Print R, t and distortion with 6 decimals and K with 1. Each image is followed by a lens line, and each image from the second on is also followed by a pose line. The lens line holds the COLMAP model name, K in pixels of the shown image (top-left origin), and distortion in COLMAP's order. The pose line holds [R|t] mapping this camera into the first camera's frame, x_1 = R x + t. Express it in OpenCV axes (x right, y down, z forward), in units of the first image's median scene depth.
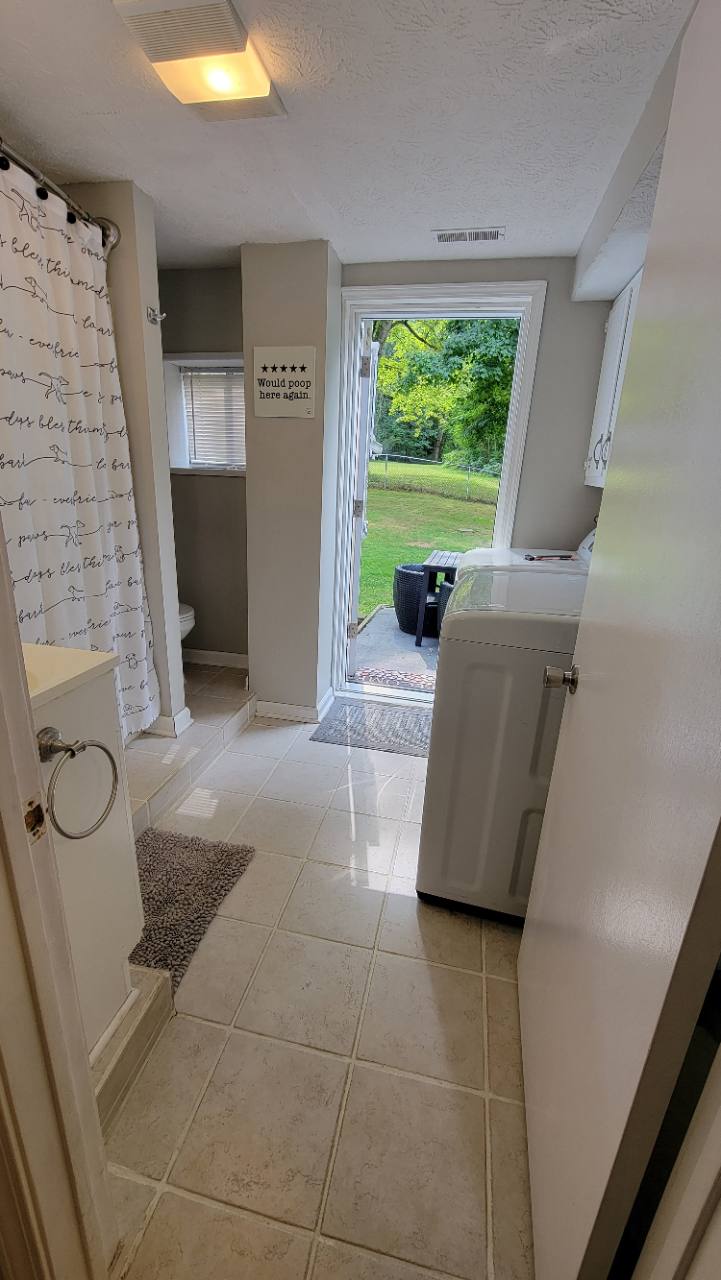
lens RADIAL K [[516.3, 0, 355.2], [0, 516.3, 642.6], [0, 0, 1]] dist [-0.015850, 0.000247]
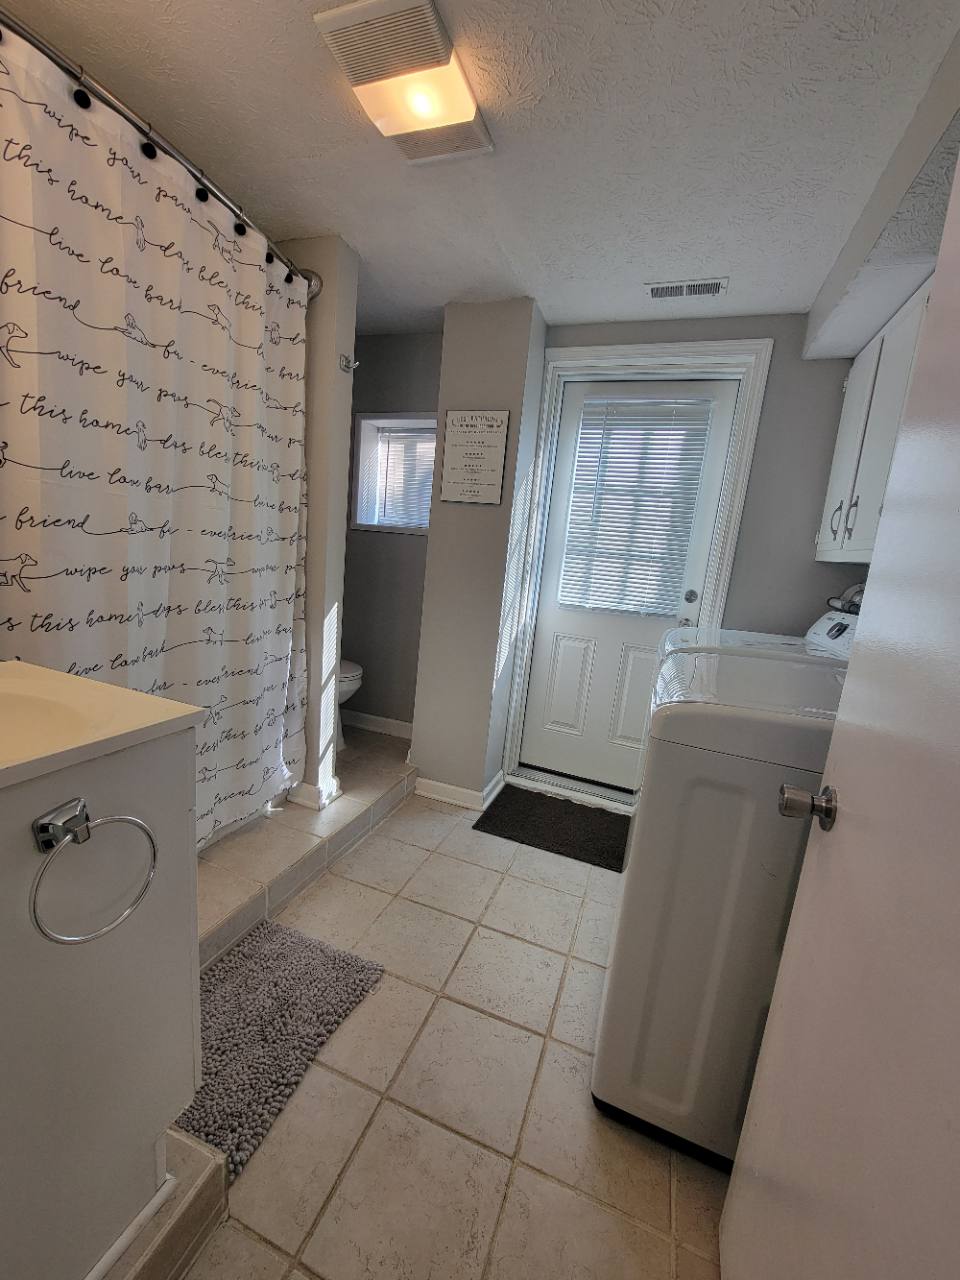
lens RADIAL K [[512.9, 0, 481.7], [0, 512.9, 637.3], [0, 0, 1]] dist [-0.000522, -0.000564]
pose [[0.988699, 0.076678, -0.128822, 0.030093], [-0.095910, 0.983957, -0.150432, -0.004325], [0.115220, 0.161087, 0.980191, 0.183883]]
